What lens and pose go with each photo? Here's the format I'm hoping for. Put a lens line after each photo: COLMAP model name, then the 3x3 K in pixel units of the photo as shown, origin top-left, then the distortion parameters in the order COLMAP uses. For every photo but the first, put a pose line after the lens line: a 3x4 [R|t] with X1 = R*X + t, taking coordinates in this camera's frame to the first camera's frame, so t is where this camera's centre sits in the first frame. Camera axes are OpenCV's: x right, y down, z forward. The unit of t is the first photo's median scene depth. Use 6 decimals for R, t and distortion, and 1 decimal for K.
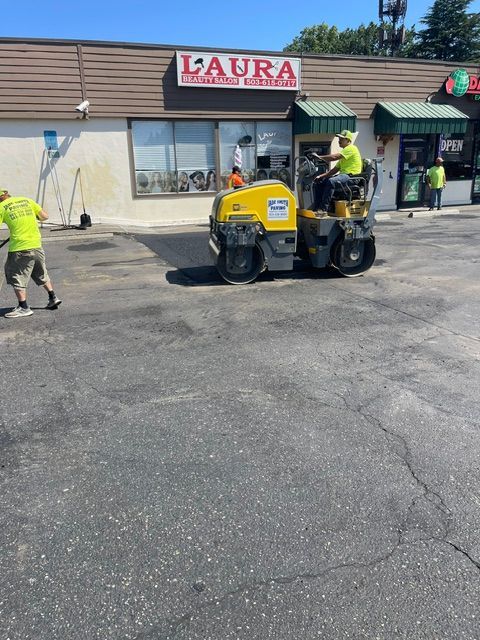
lens RADIAL K [[472.9, 0, 240.0], [0, 472.9, 320.0], [0, 0, 1]] dist [0.064178, -0.087960]
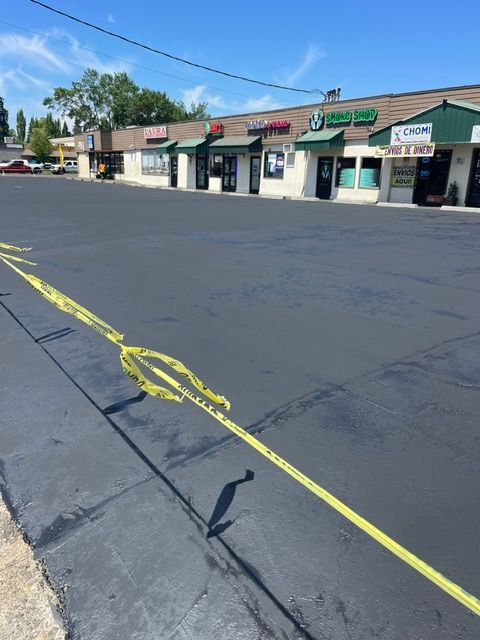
lens RADIAL K [[479.0, 0, 245.5], [0, 479.0, 321.6], [0, 0, 1]] dist [0.065713, -0.106640]
pose [[0.263146, 0.323317, -0.908967, 2.879091], [-0.321239, 0.917773, 0.233451, -0.298429], [0.909703, 0.230564, 0.345370, 0.684757]]
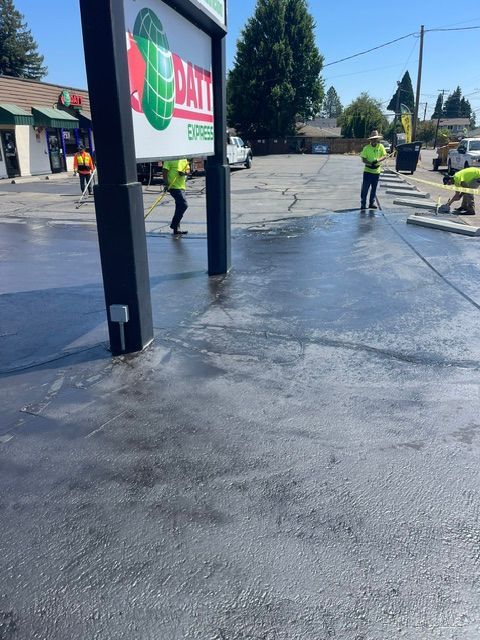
lens RADIAL K [[472.9, 0, 240.0], [0, 472.9, 320.0], [0, 0, 1]] dist [0.064178, -0.087960]
pose [[0.552329, -0.267169, 0.789654, -0.840118], [0.242740, 0.957749, 0.154255, 0.171202], [-0.797502, 0.106481, 0.593845, -0.481416]]
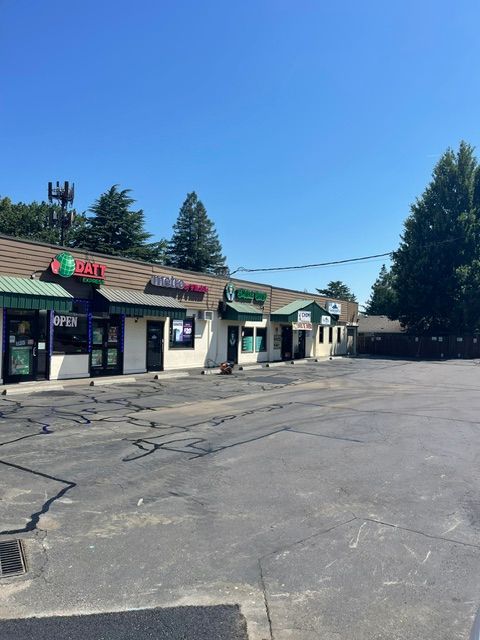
lens RADIAL K [[479.0, 0, 245.5], [0, 479.0, 321.6], [0, 0, 1]] dist [0.065713, -0.106640]
pose [[0.811094, 0.063544, 0.581454, 0.187223], [0.128508, 0.950433, -0.283129, -0.030899], [-0.570624, 0.304366, 0.762725, 0.006797]]
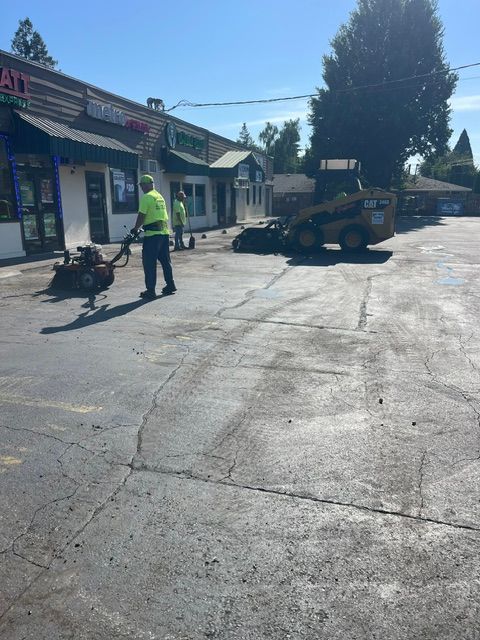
lens RADIAL K [[479.0, 0, 245.5], [0, 479.0, 321.6], [0, 0, 1]] dist [0.065713, -0.106640]
pose [[0.603502, -0.163514, 0.780415, 0.147848], [0.221721, 0.974561, 0.032733, -0.130267], [-0.765915, 0.153280, 0.624404, 0.425652]]
